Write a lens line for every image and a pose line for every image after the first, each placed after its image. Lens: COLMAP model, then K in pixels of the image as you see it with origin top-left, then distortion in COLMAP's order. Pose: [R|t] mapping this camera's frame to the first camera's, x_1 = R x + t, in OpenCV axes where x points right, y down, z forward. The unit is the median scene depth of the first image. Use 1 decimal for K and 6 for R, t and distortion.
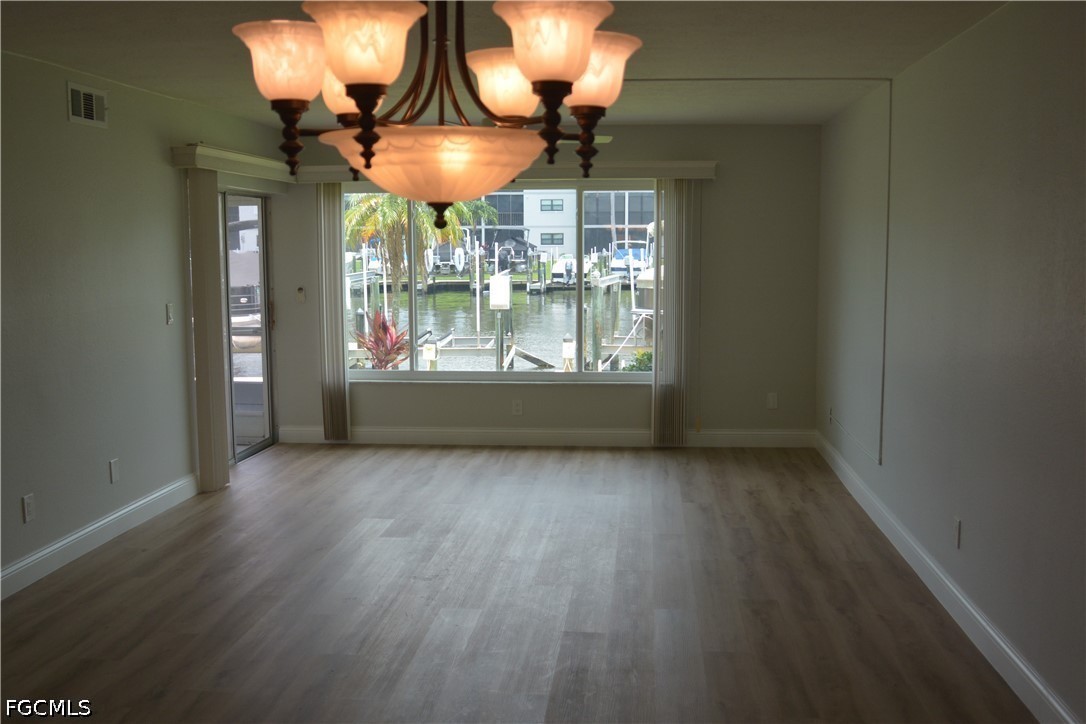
lens RADIAL K [[1075.5, 0, 543.0], [0, 1075.5, 362.0], [0, 0, 1]] dist [-0.080619, 0.012271]
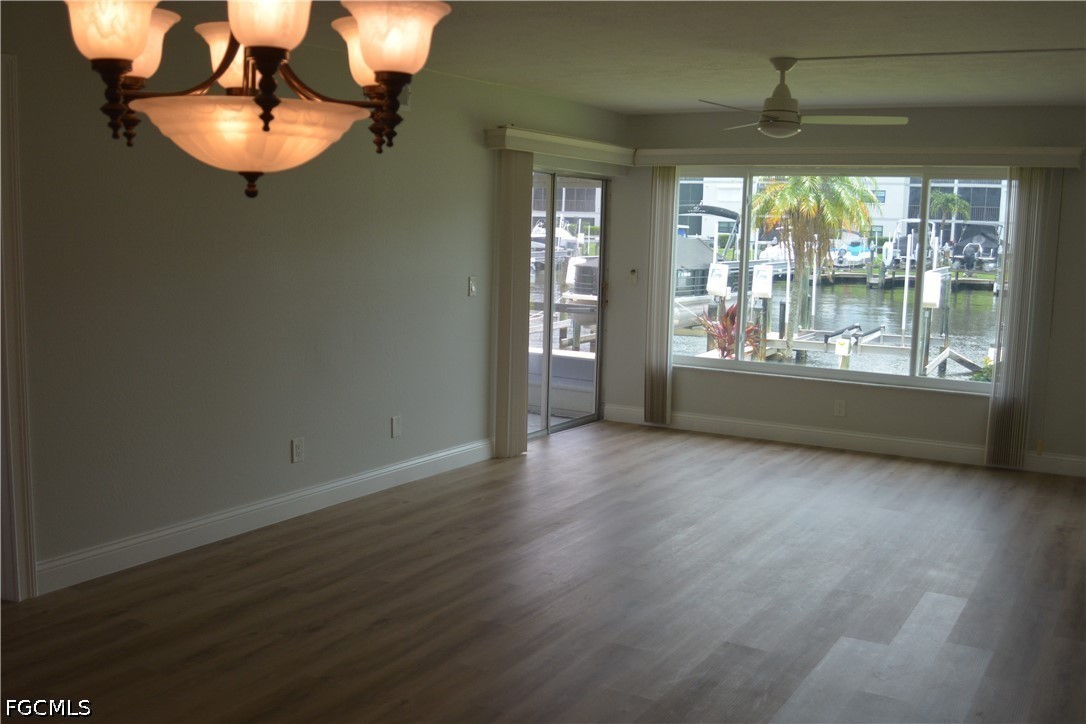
lens RADIAL K [[1075.5, 0, 543.0], [0, 1075.5, 362.0], [0, 0, 1]] dist [-0.080619, 0.012271]
pose [[0.907578, 0.080991, -0.411998, 0.127134], [-0.076638, 0.996690, 0.027106, -0.003501], [0.412830, 0.006974, 0.910781, 0.040432]]
